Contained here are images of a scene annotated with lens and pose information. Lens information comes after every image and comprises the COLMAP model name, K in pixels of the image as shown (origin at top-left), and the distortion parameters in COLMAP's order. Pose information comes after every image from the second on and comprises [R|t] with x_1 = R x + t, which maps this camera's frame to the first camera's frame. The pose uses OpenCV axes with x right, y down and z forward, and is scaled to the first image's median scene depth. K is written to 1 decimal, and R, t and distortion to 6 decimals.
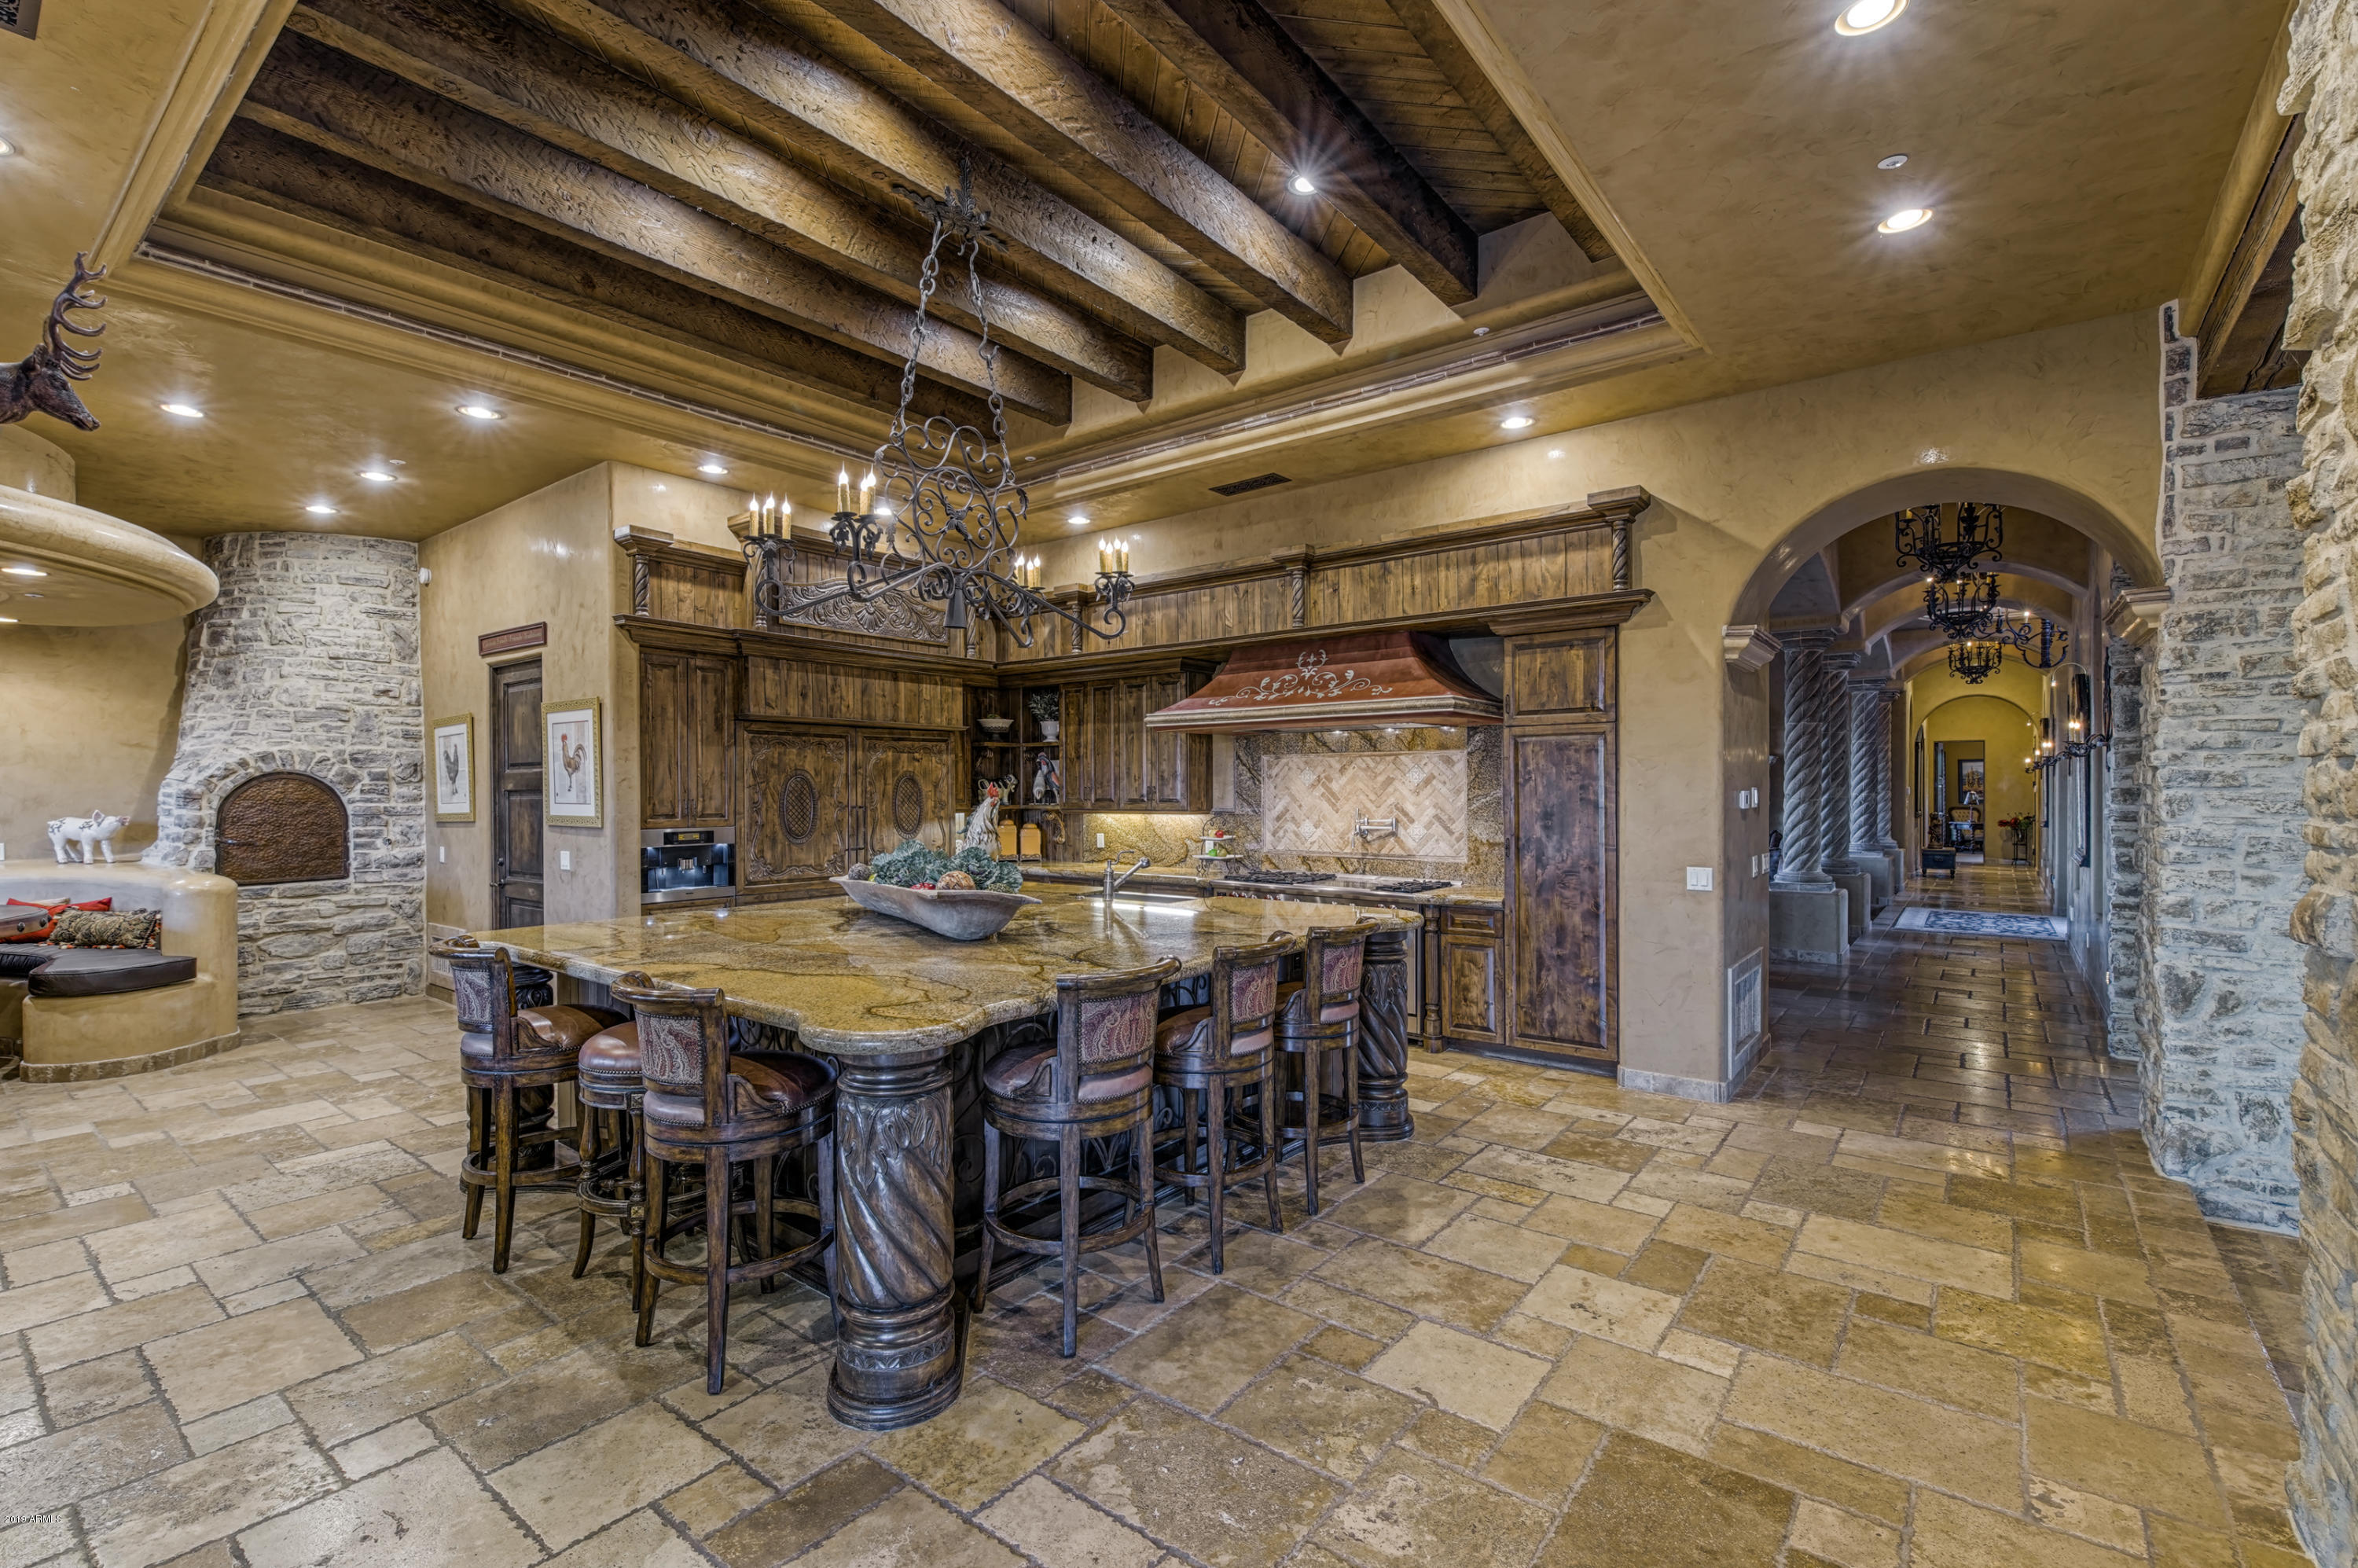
lens RADIAL K [[1013.8, 0, 1176.9], [0, 1013.8, 786.6], [0, 0, 1]] dist [0.018204, -0.008856]
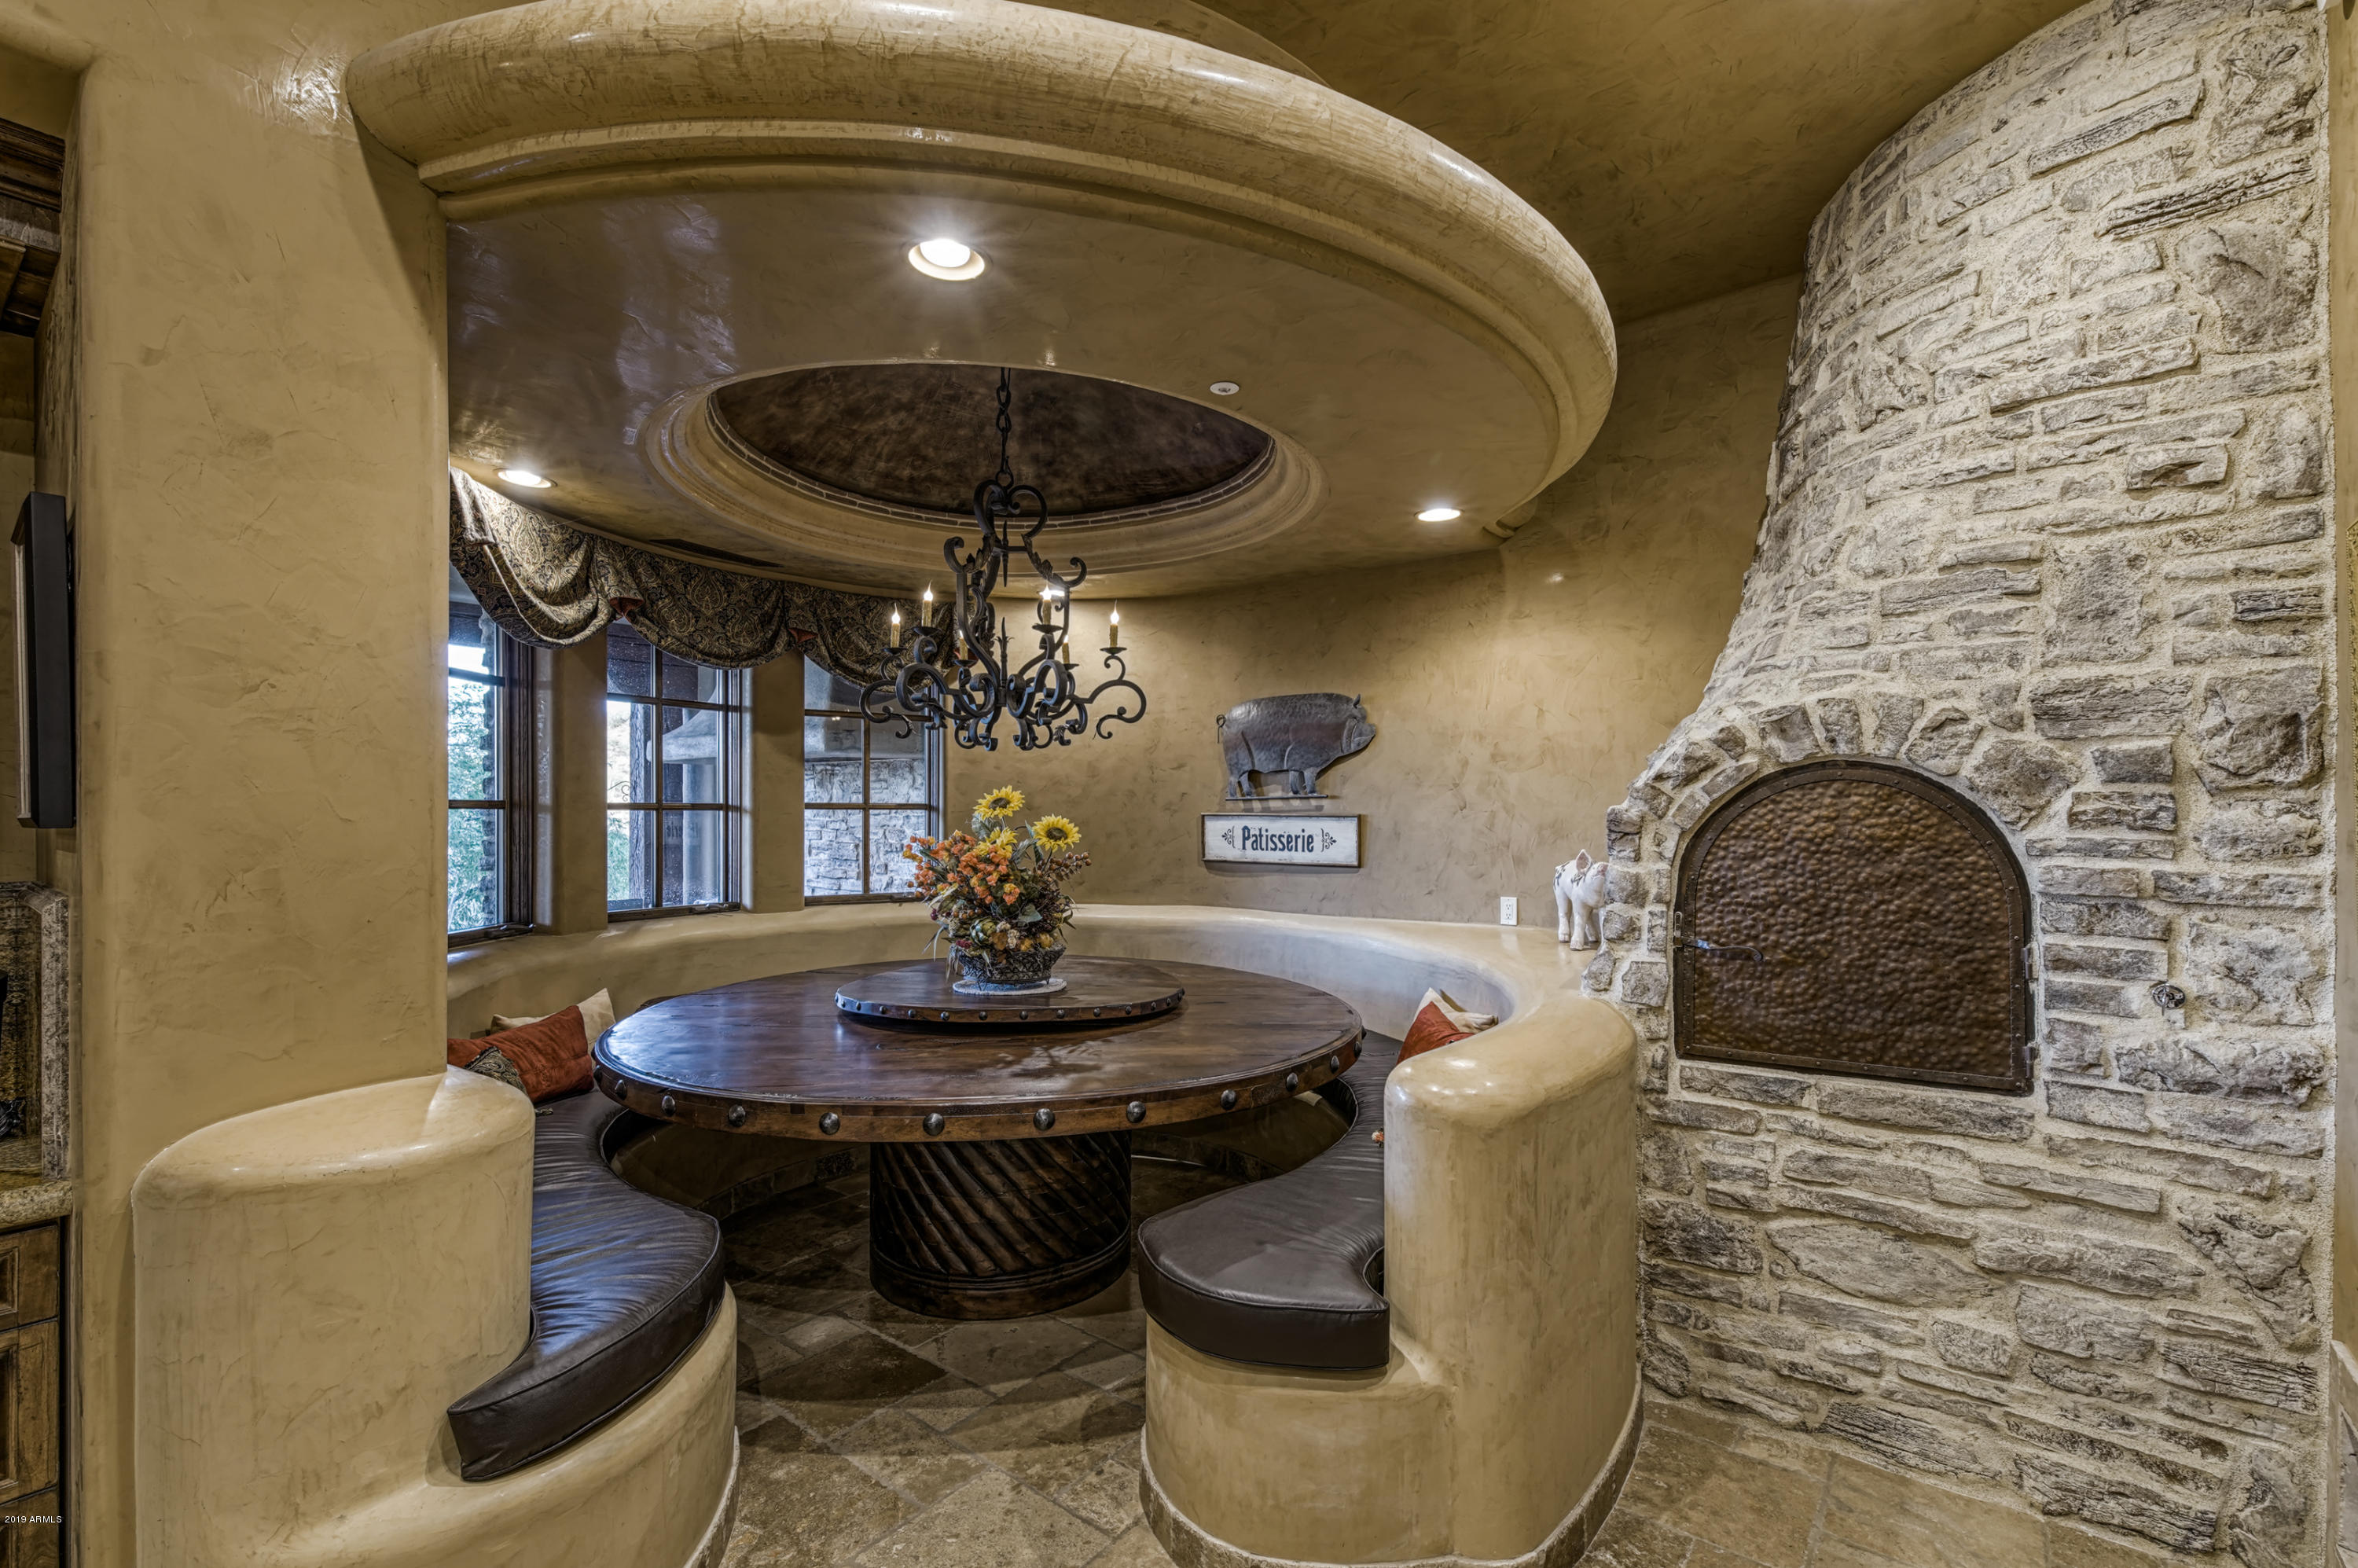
lens RADIAL K [[1013.8, 0, 1187.5], [0, 1013.8, 820.7], [0, 0, 1]] dist [0.018204, -0.008856]
pose [[-0.017449, 0.009872, -0.999799, -0.424053], [-0.003103, 0.999946, 0.009928, 0.002680], [0.999843, 0.003275, -0.017417, 0.641273]]
